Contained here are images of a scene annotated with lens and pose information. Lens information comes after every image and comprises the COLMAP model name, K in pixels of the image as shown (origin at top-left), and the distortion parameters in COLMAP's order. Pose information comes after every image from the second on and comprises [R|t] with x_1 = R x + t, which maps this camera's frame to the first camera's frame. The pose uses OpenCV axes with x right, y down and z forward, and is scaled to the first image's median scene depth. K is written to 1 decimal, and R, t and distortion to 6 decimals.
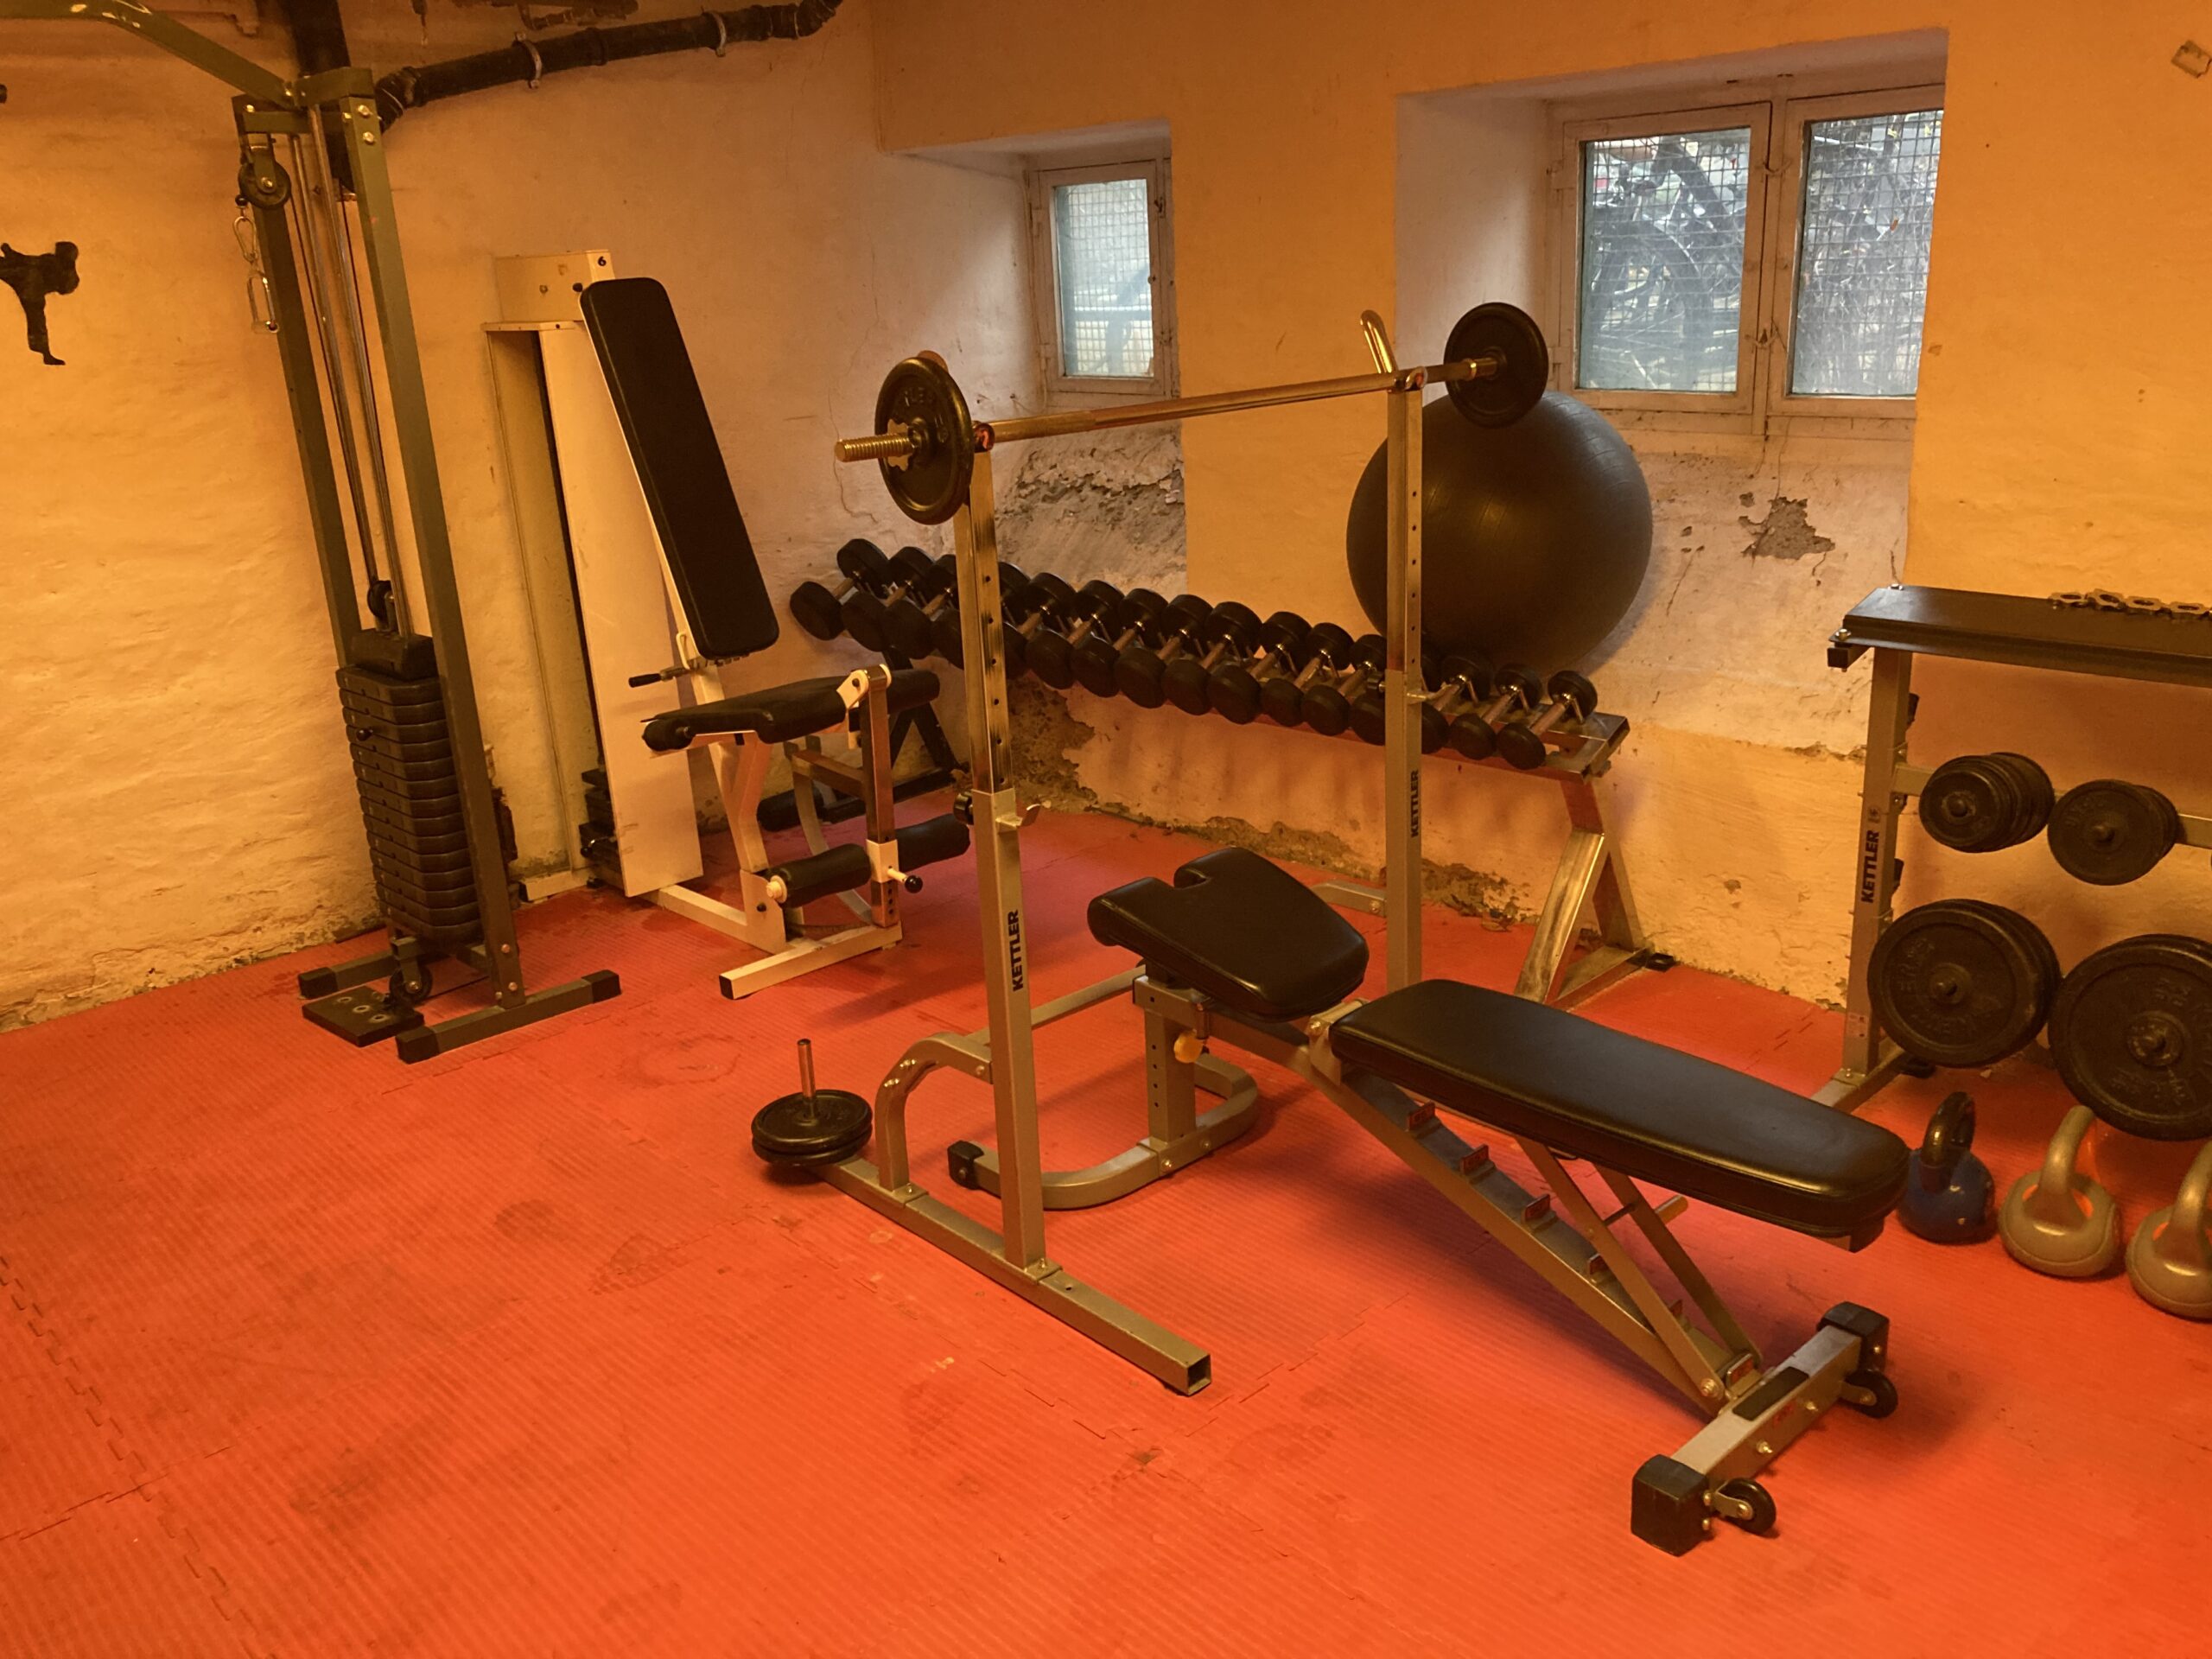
lens RADIAL K [[1810.6, 0, 1123.3], [0, 1810.6, 841.1], [0, 0, 1]] dist [0.003357, -0.009563]
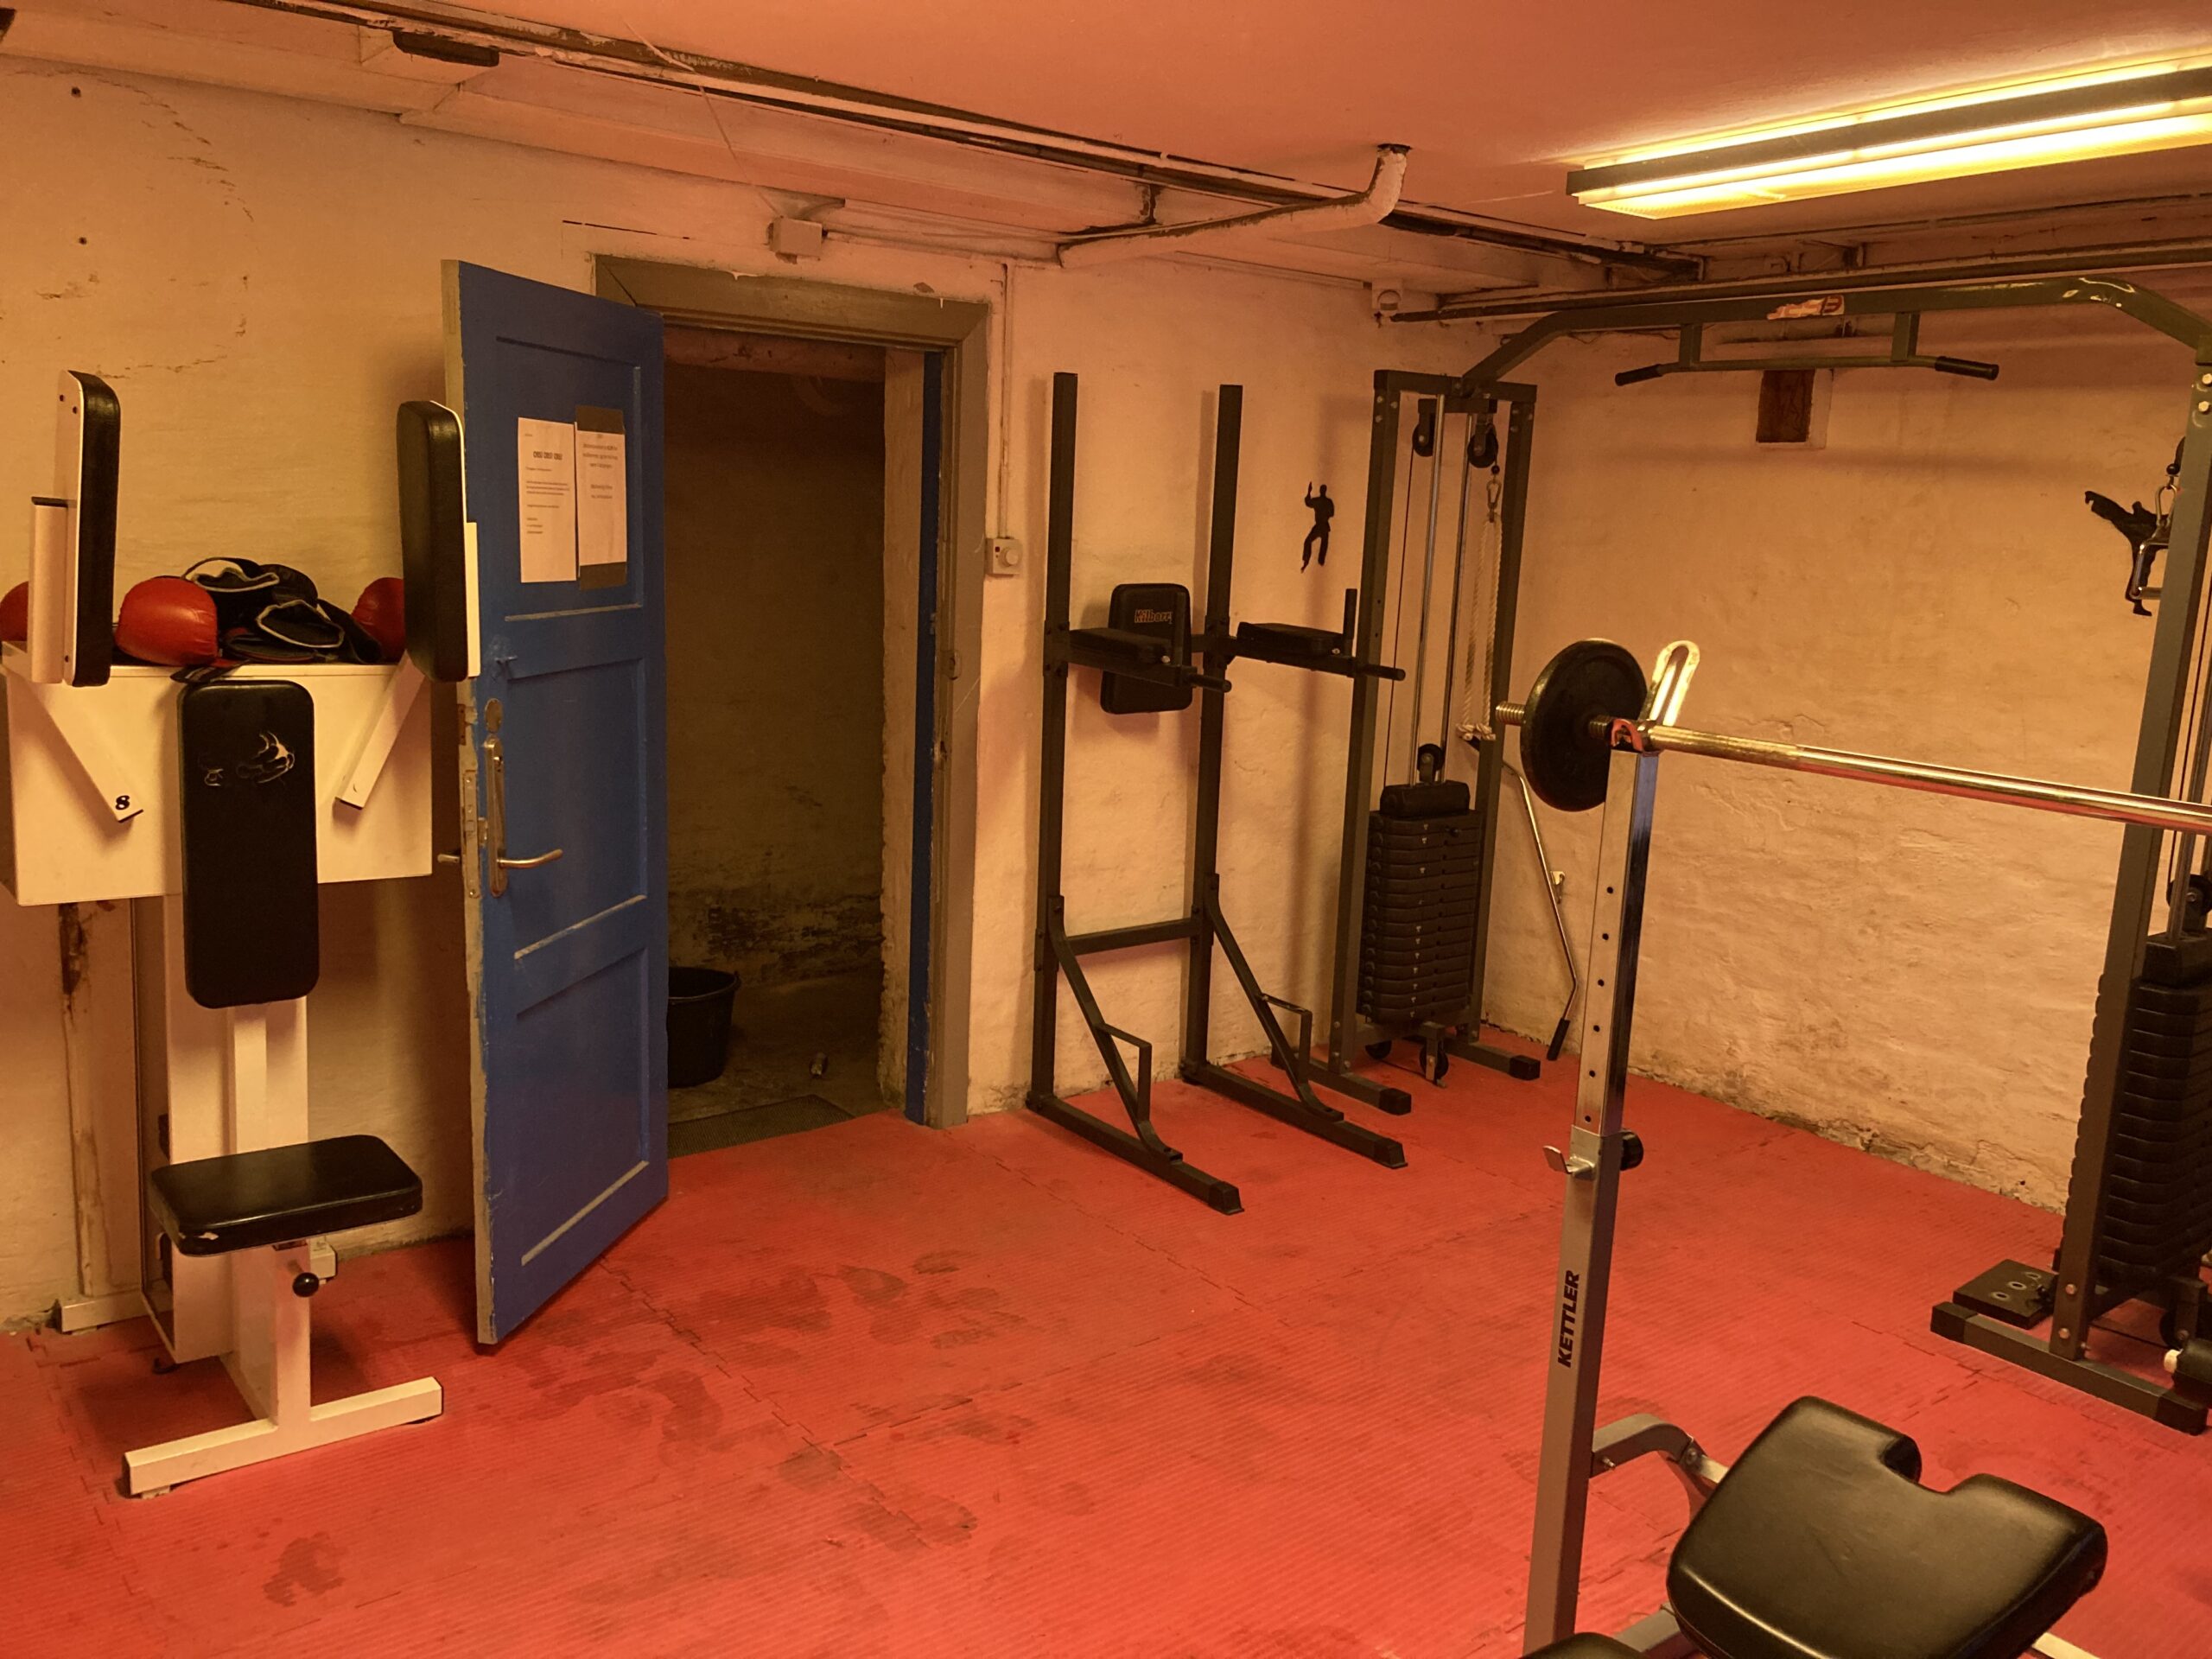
lens RADIAL K [[1810.6, 0, 1118.6], [0, 1810.6, 832.9], [0, 0, 1]] dist [0.003357, -0.009563]
pose [[-0.102160, 0.219284, -0.970298, 0.510211], [-0.347066, 0.906253, 0.241352, -0.193445], [0.932260, 0.361414, -0.016477, 0.503628]]
